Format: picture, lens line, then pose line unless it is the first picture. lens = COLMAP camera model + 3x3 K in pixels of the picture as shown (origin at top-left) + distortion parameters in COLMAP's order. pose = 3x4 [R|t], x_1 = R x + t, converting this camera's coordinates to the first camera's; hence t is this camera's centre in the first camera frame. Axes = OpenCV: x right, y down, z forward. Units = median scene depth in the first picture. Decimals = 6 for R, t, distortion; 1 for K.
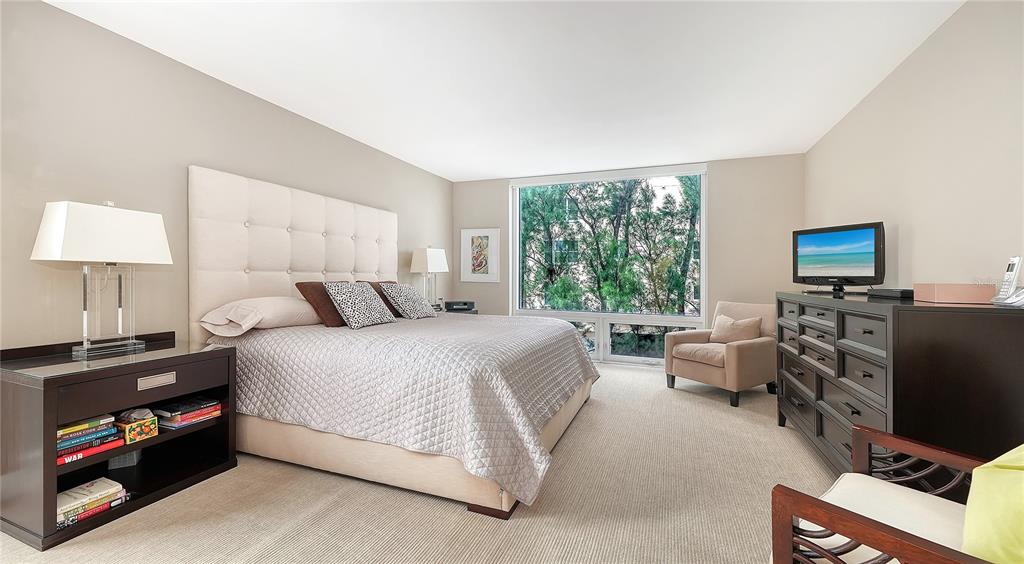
lens RADIAL K [[403.0, 0, 507.7], [0, 403.0, 278.9], [0, 0, 1]] dist [0.000981, -0.001620]
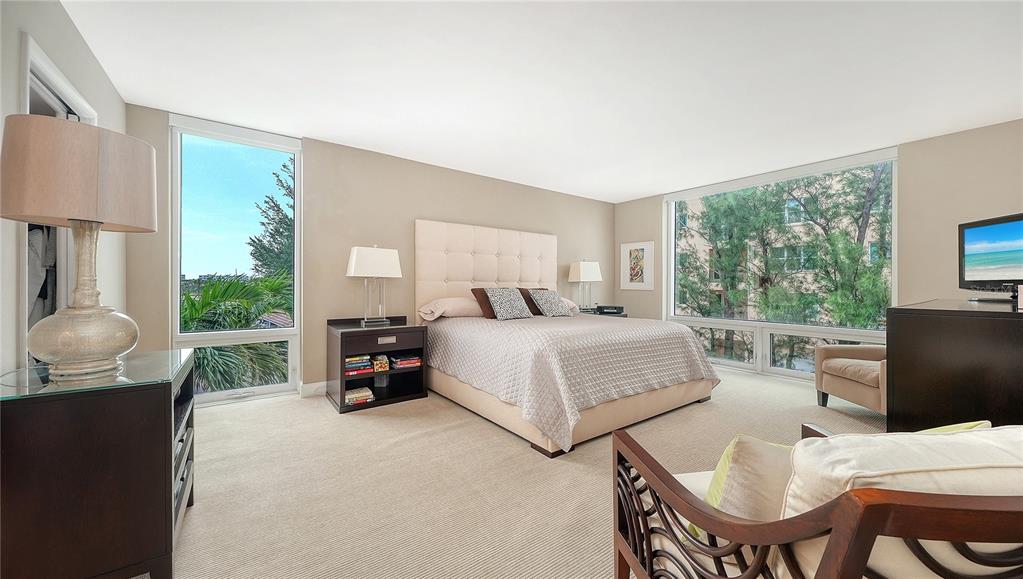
lens RADIAL K [[359.9, 0, 512.9], [0, 359.9, 288.0], [0, 0, 1]] dist [0.000022, -0.002663]
pose [[0.851879, -0.000650, -0.523738, 0.327317], [-0.000787, 0.999997, -0.002521, 0.010856], [0.523738, 0.002559, 0.851876, -0.072797]]
